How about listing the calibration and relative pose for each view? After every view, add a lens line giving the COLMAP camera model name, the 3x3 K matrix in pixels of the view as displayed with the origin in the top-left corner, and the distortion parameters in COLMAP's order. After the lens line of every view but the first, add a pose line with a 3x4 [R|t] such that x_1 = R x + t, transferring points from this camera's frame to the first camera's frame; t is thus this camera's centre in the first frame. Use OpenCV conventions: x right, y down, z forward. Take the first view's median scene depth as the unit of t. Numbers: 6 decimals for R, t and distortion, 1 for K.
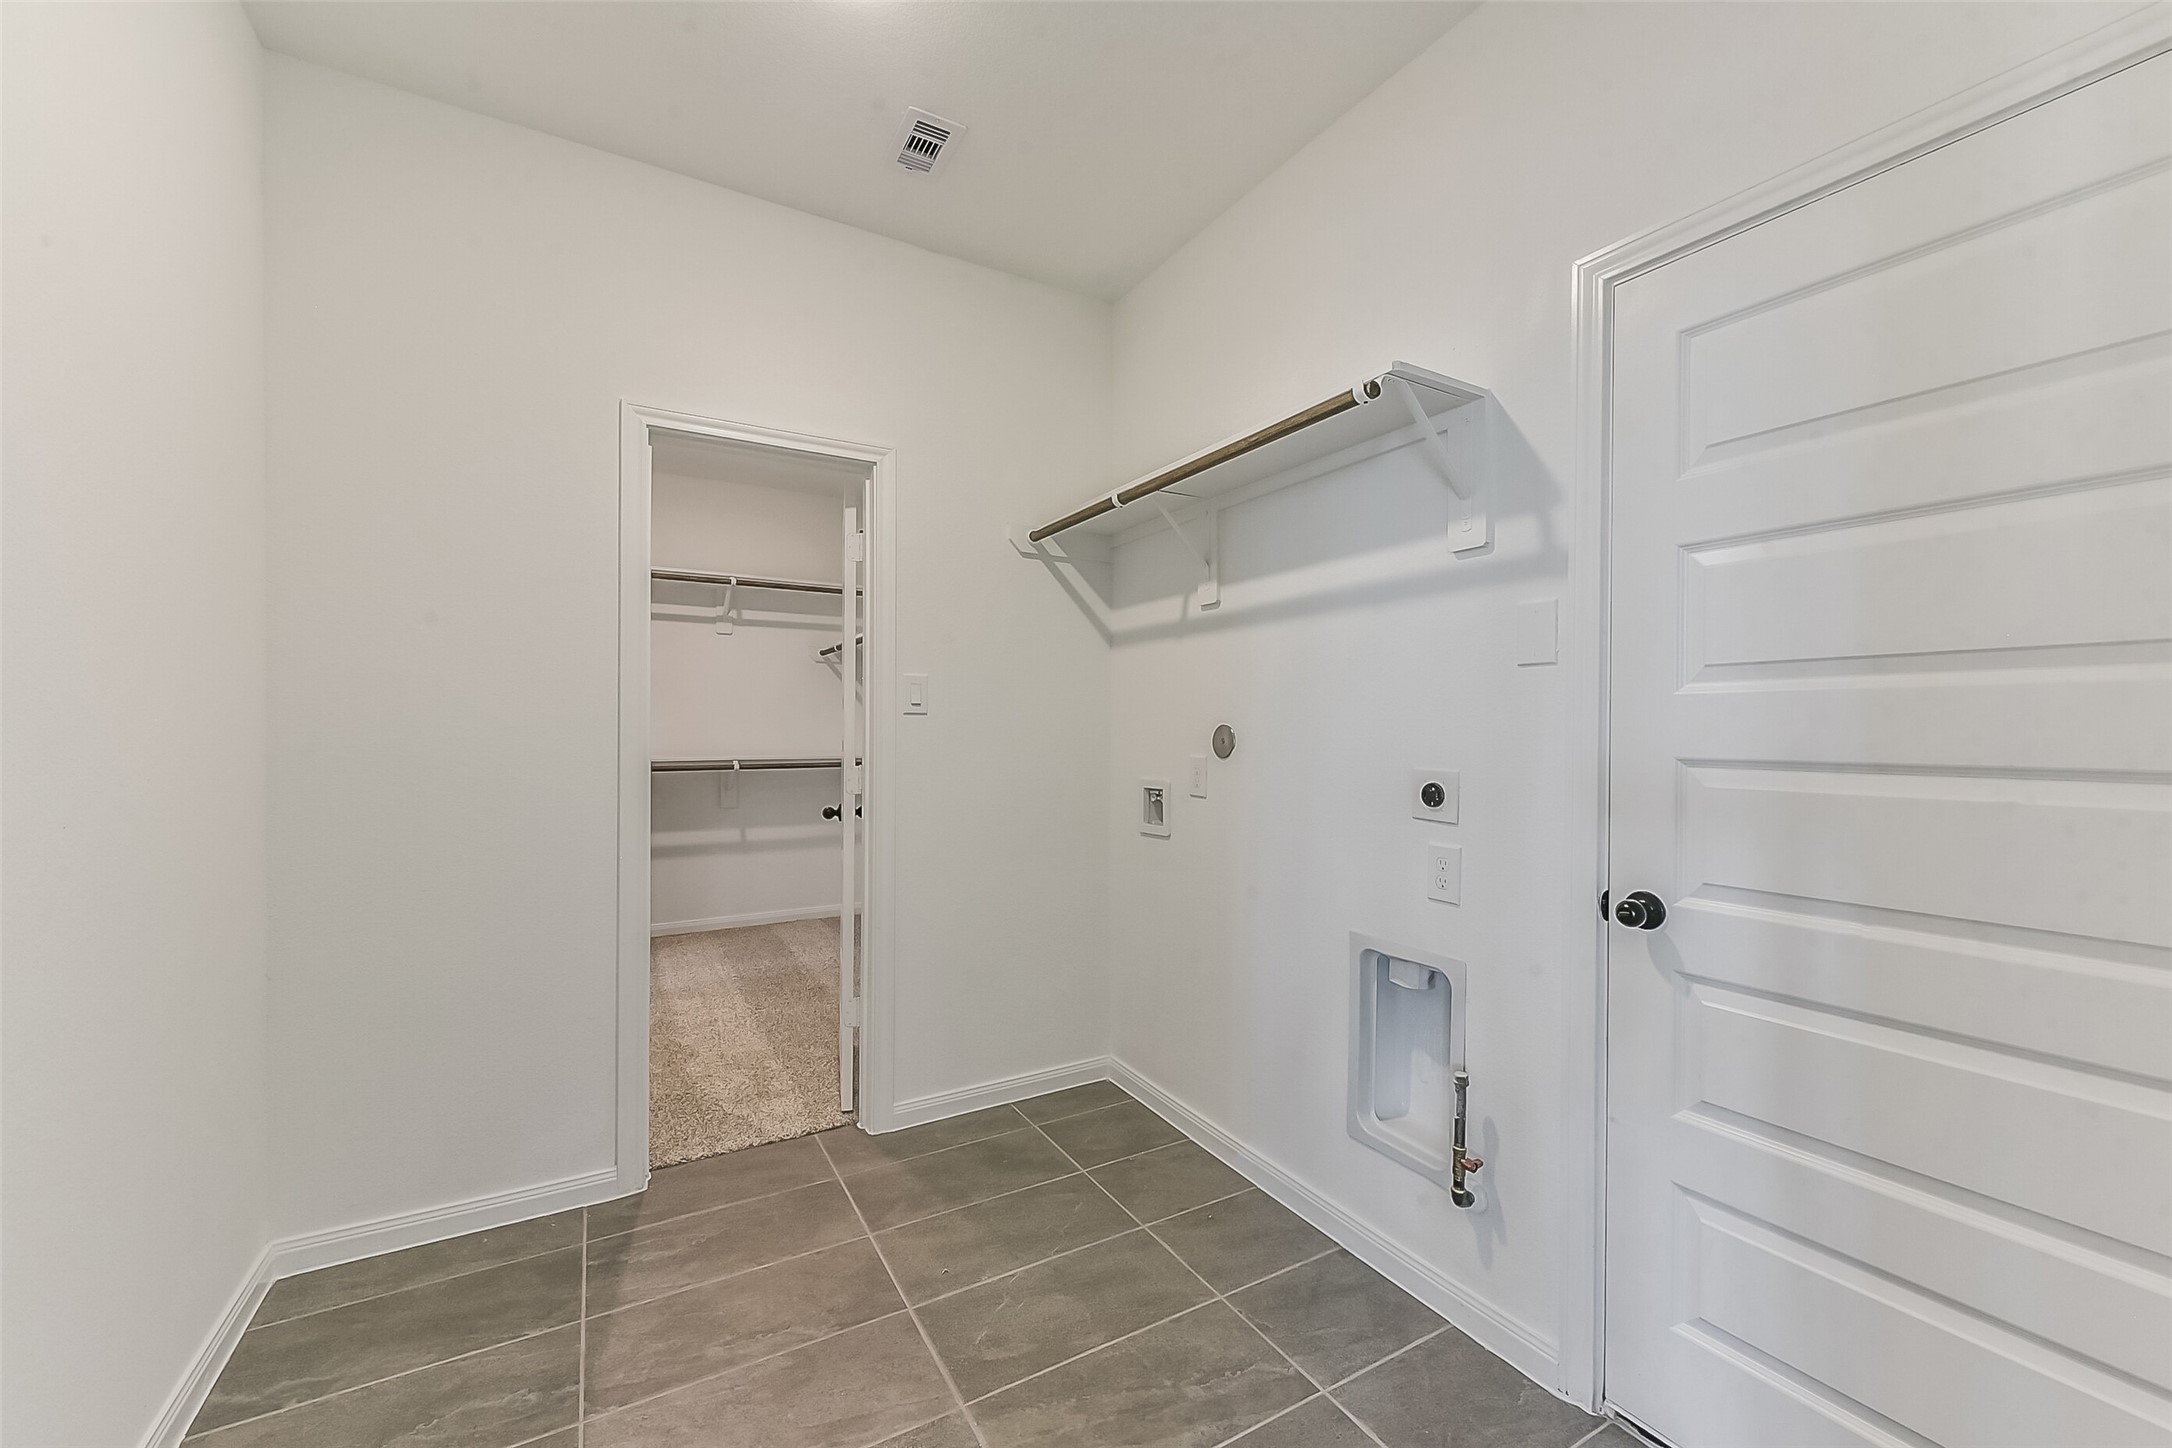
lens RADIAL K [[847.1, 0, 1097.7], [0, 847.1, 723.7], [0, 0, 1]] dist [0.007130, -0.001283]
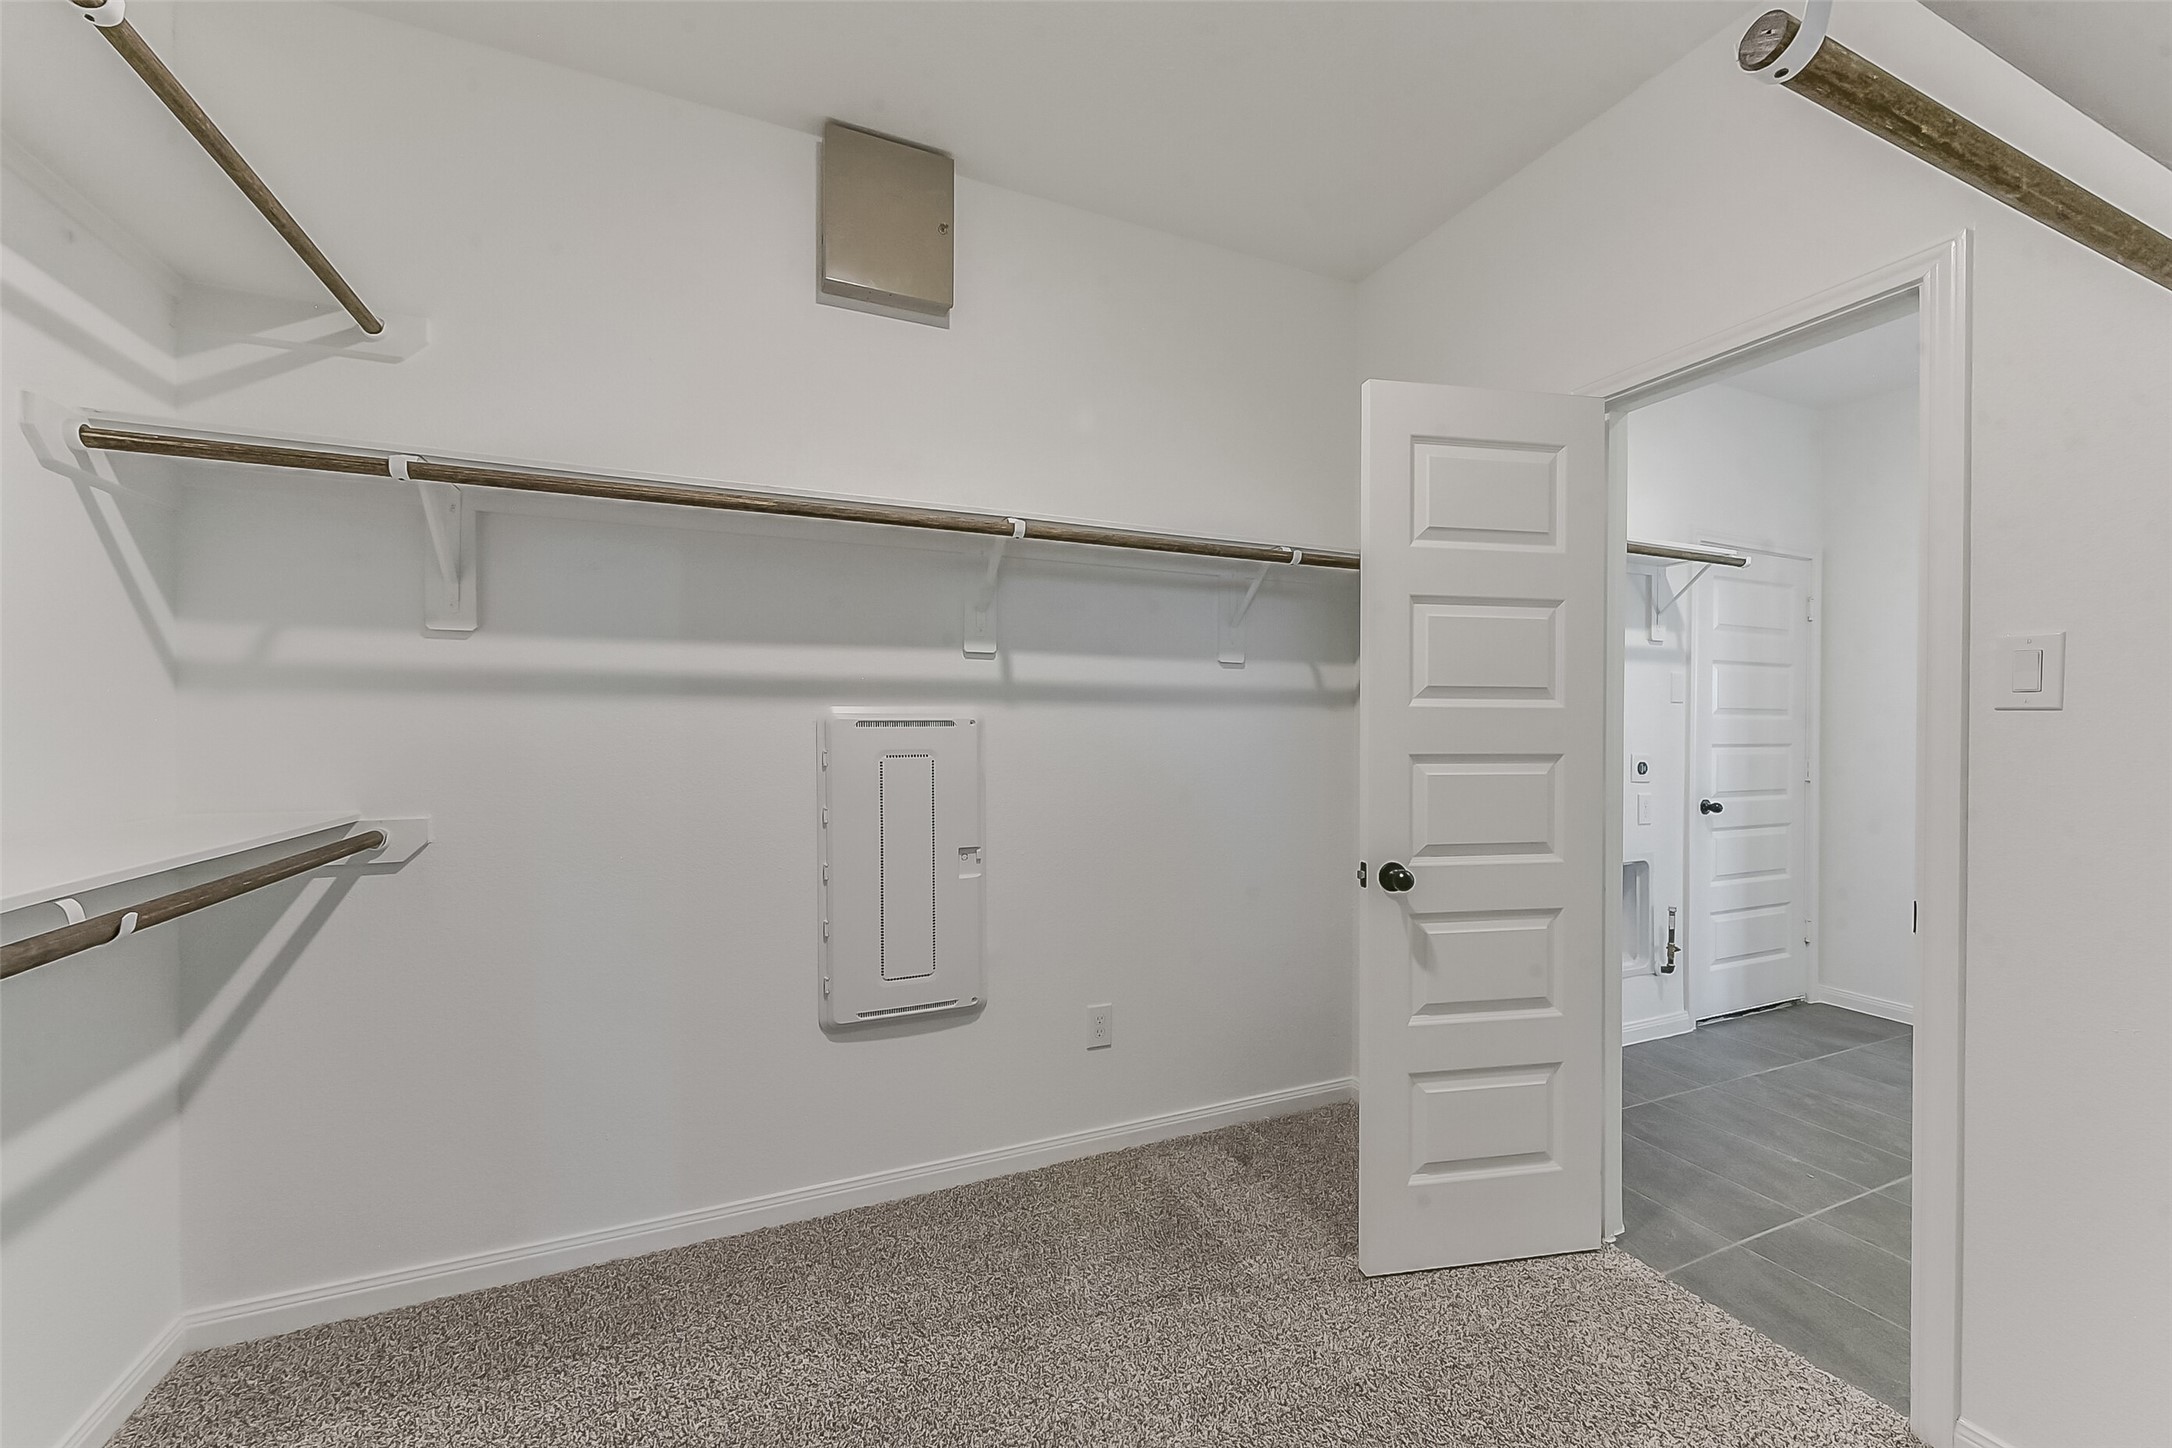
lens RADIAL K [[847.1, 0, 1096.4], [0, 847.1, 733.1], [0, 0, 1]] dist [0.007130, -0.001283]
pose [[0.116656, -0.001991, 0.993170, -1.591978], [-0.000925, 0.999997, 0.002113, 0.004524], [-0.993172, -0.001166, 0.116654, 1.970625]]
